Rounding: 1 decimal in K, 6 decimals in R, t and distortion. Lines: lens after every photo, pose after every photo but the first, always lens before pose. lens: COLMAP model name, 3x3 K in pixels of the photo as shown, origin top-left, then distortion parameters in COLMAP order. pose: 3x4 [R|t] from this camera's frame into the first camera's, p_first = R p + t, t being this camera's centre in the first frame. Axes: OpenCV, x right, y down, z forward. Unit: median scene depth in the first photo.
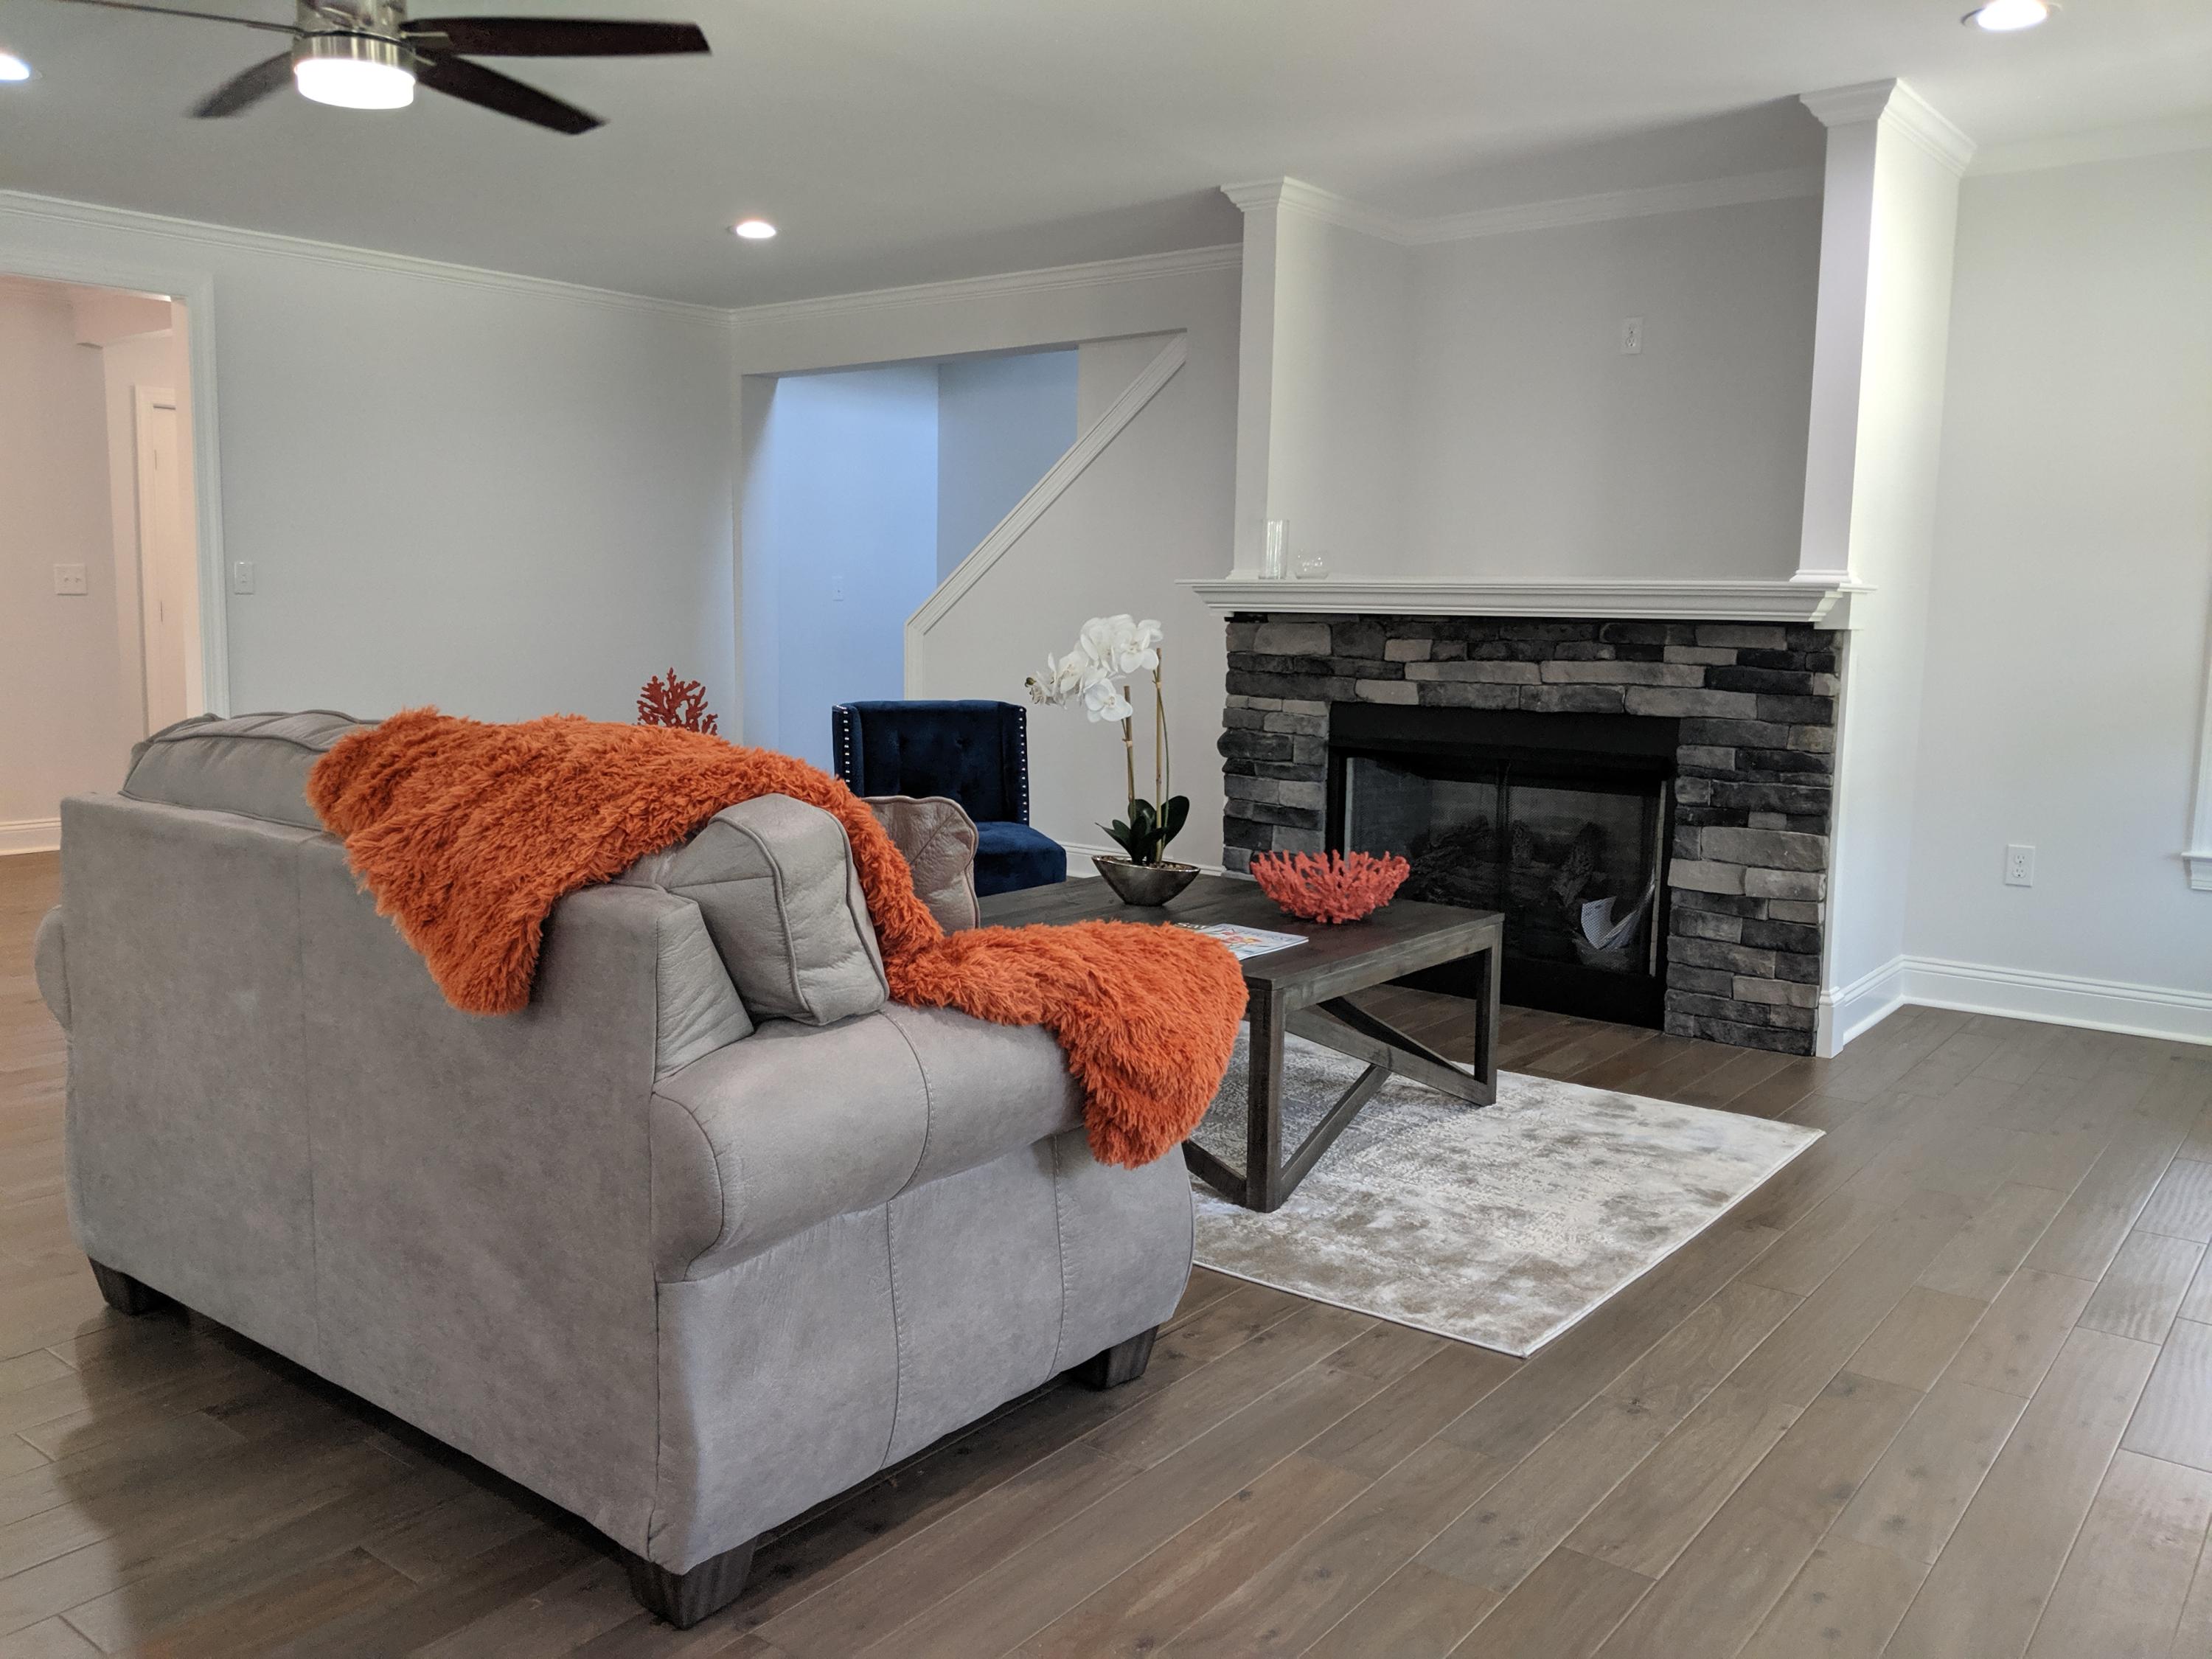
lens RADIAL K [[1782.7, 0, 1104.5], [0, 1782.7, 823.3], [0, 0, 1]] dist [0.029384, -0.035951]
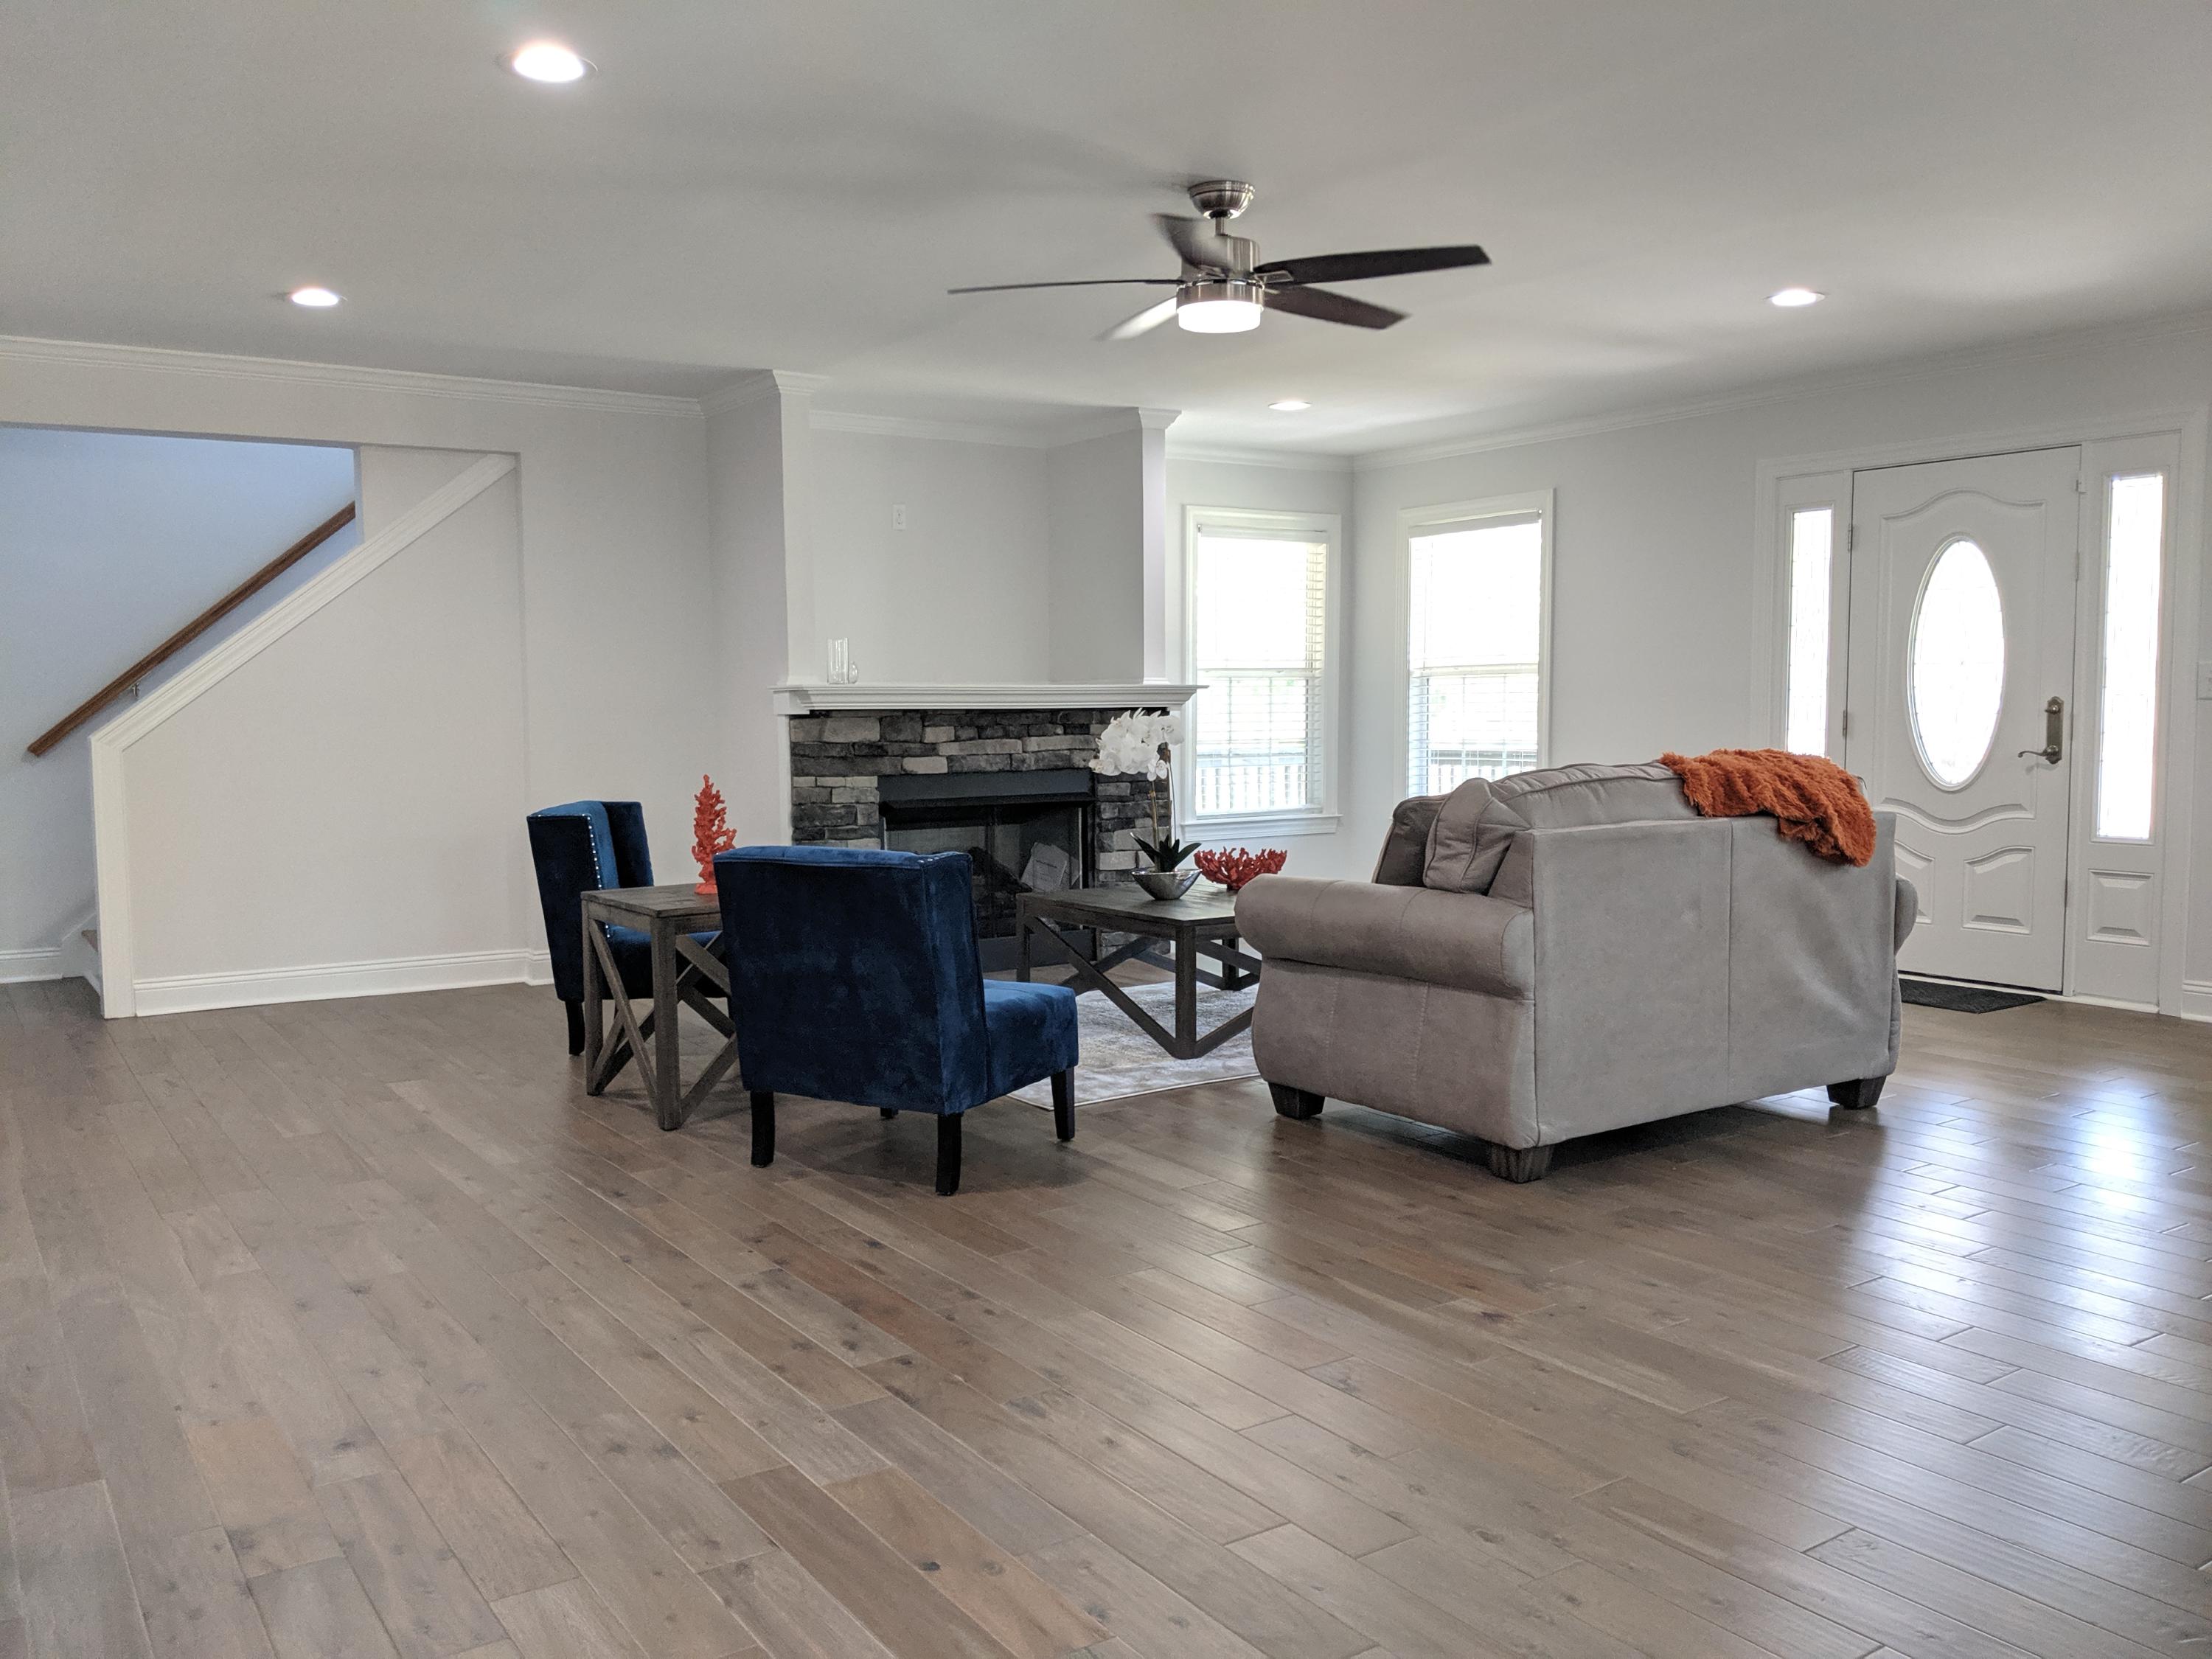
lens RADIAL K [[1782.7, 0, 1109.1], [0, 1782.7, 832.0], [0, 0, 1]] dist [0.029384, -0.035951]
pose [[0.291198, -0.084530, 0.952921, -1.114962], [0.129701, 0.990380, 0.048218, -0.070062], [-0.947830, 0.109553, 0.299361, 0.454883]]
